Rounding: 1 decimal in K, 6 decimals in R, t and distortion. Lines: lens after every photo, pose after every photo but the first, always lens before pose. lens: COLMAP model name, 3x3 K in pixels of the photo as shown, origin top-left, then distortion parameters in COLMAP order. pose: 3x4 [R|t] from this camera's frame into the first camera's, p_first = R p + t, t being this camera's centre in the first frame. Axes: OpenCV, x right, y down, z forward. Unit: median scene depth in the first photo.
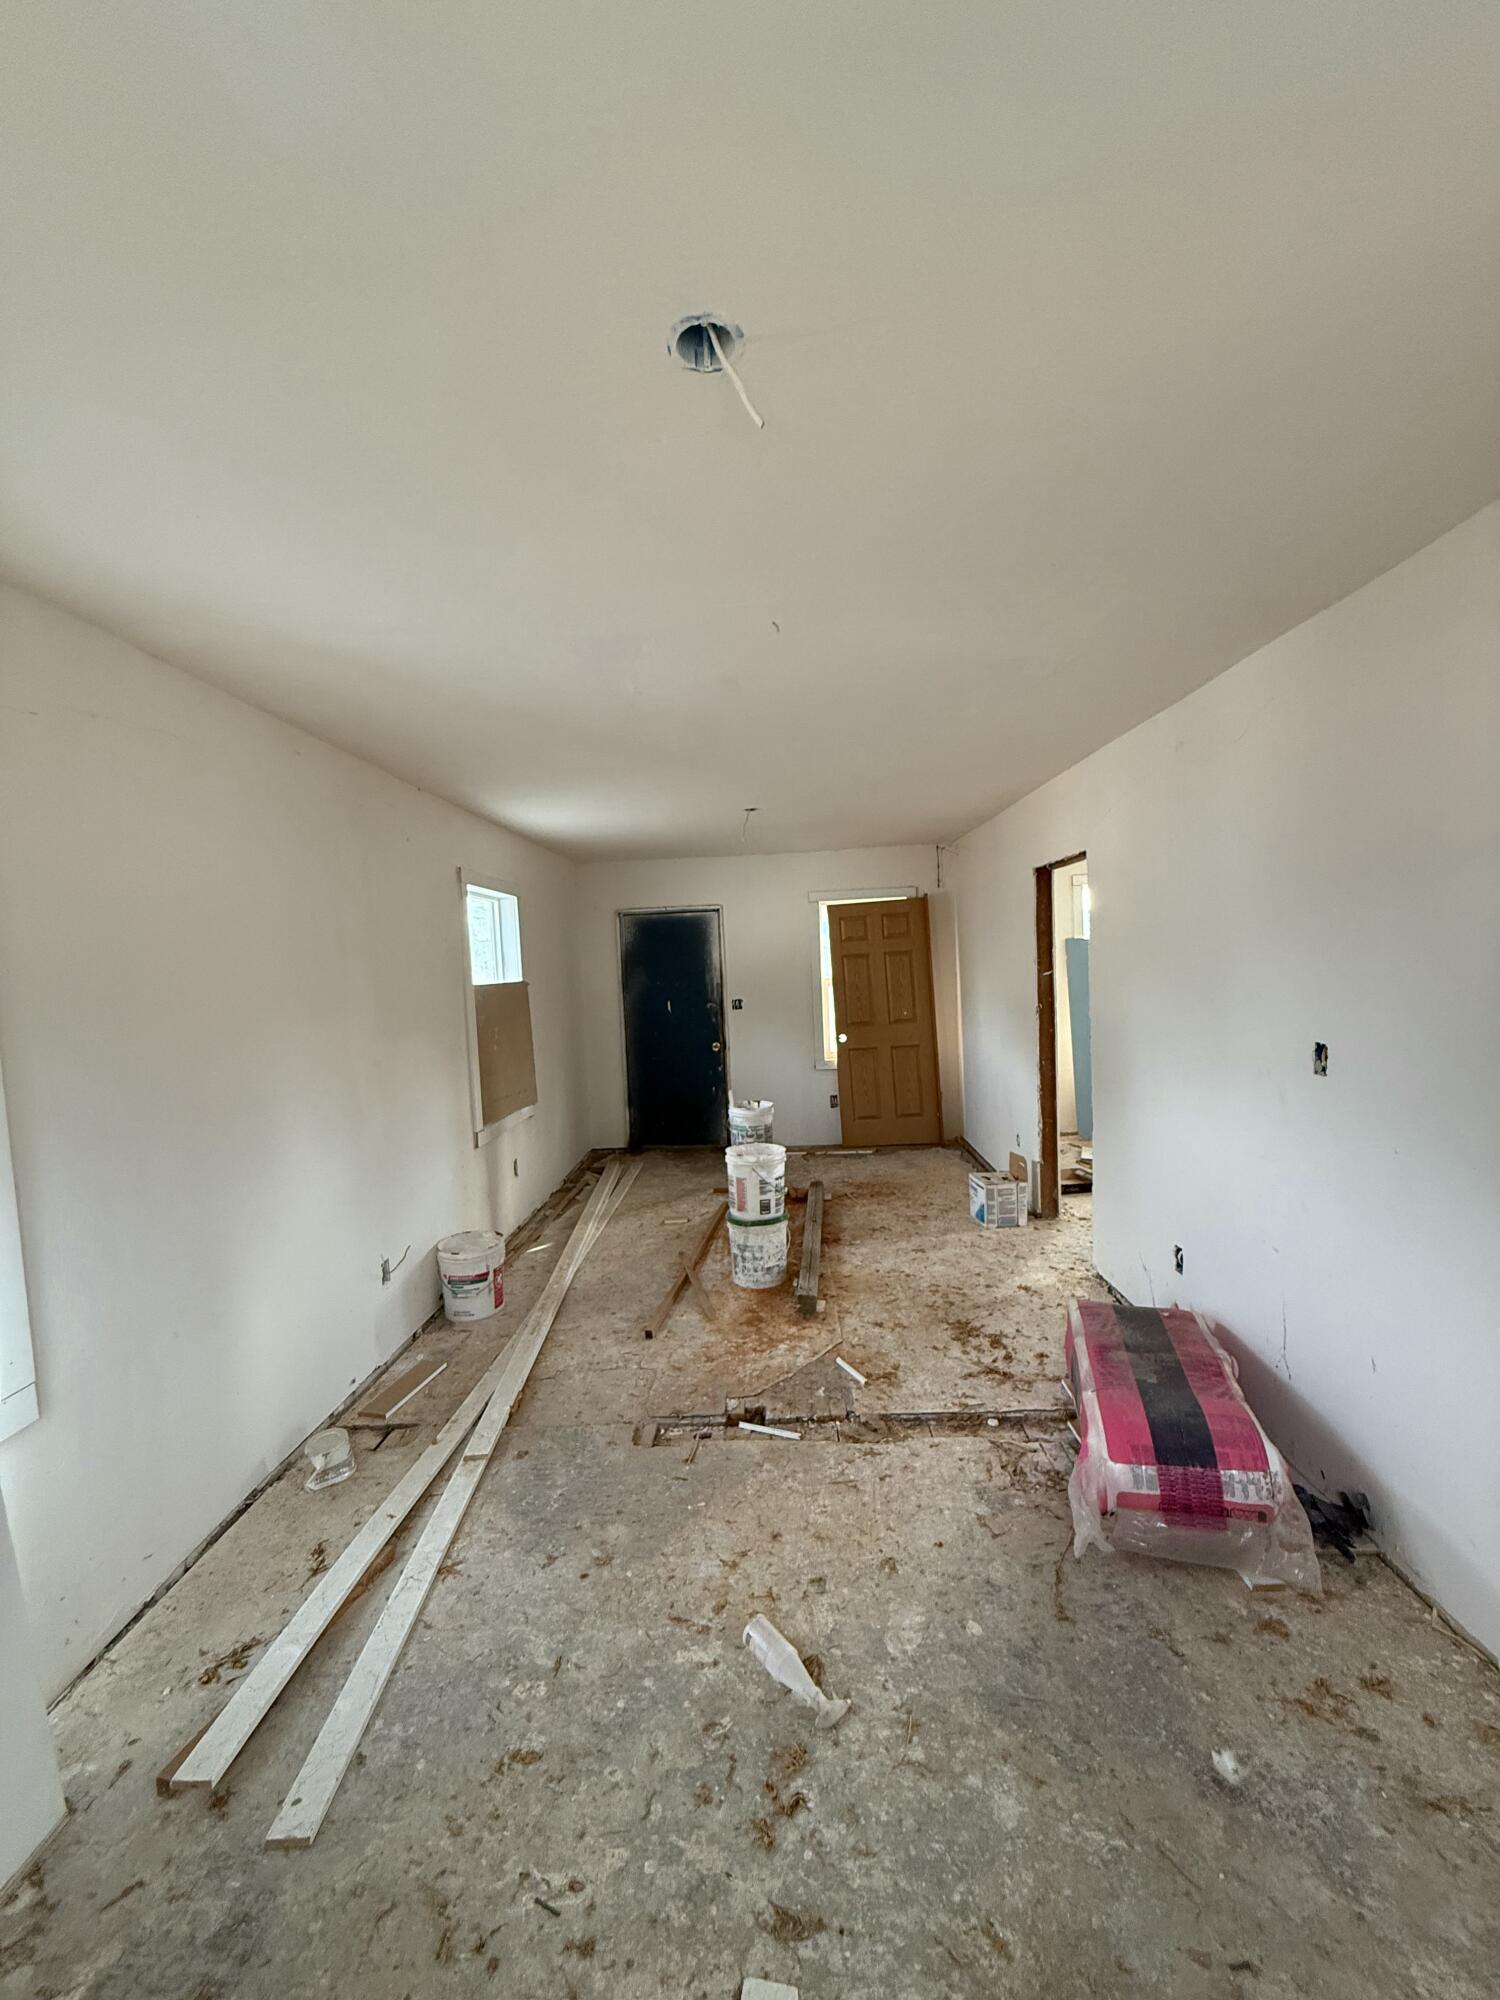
lens RADIAL K [[800.0, 0, 754.5], [0, 800.0, 1003.9], [0, 0, 1]] dist [0.001030, -0.000113]
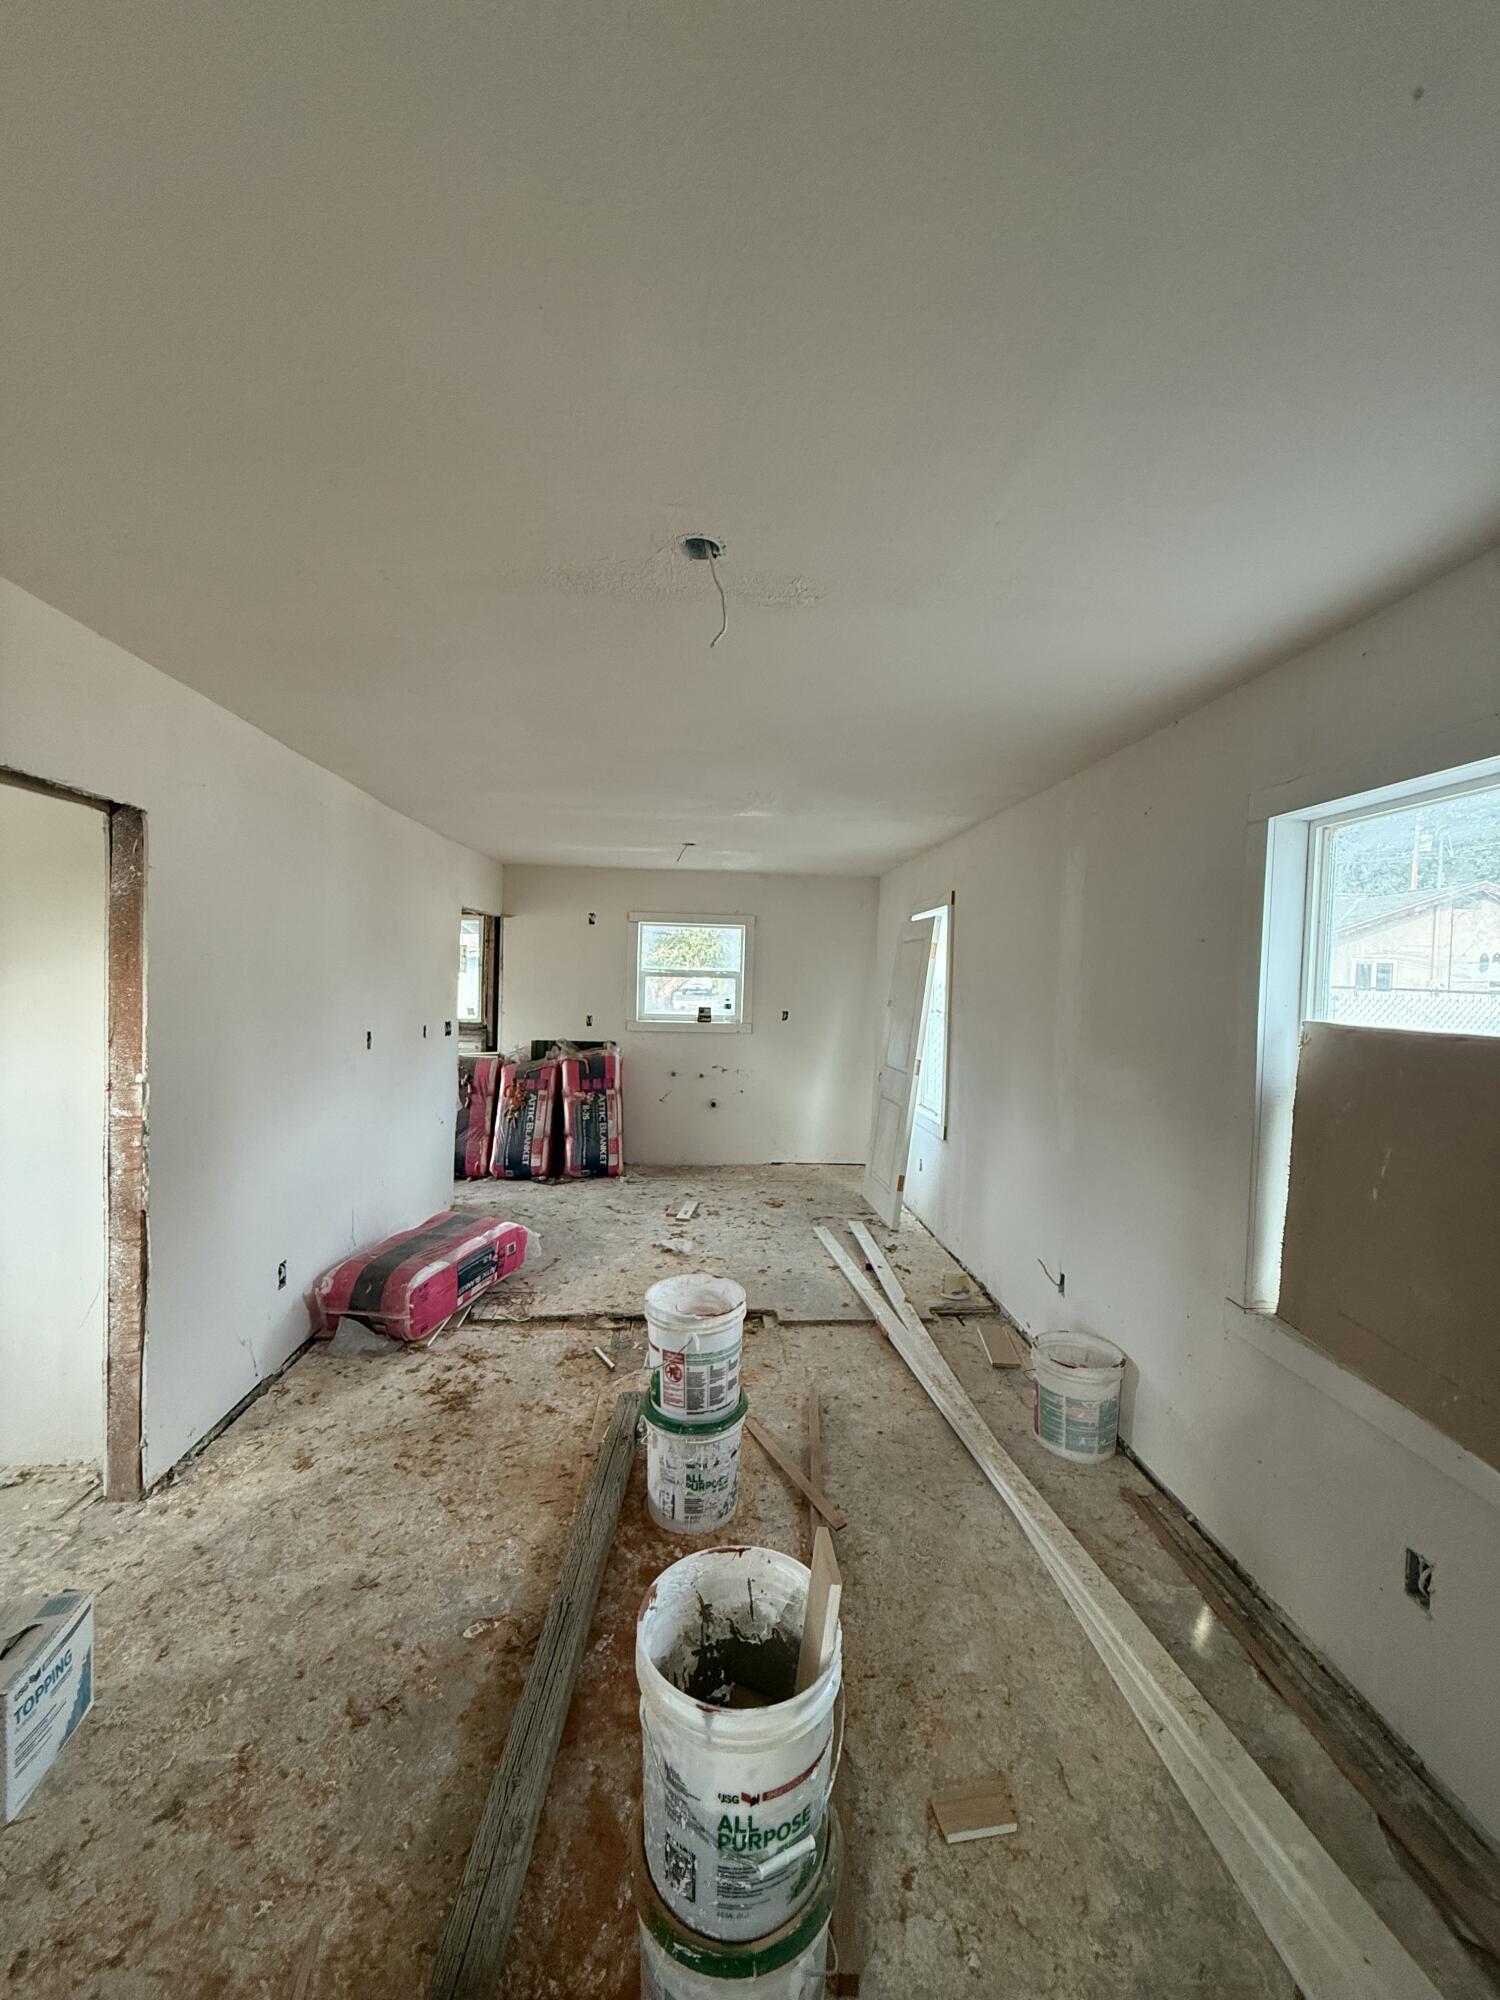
lens RADIAL K [[800.0, 0, 754.5], [0, 800.0, 1003.9], [0, 0, 1]] dist [0.001030, -0.000113]
pose [[-0.994559, 0.021449, -0.101942, 0.015406], [0.012588, 0.996148, 0.086781, -0.098249], [0.103411, 0.085025, -0.990998, 1.771894]]
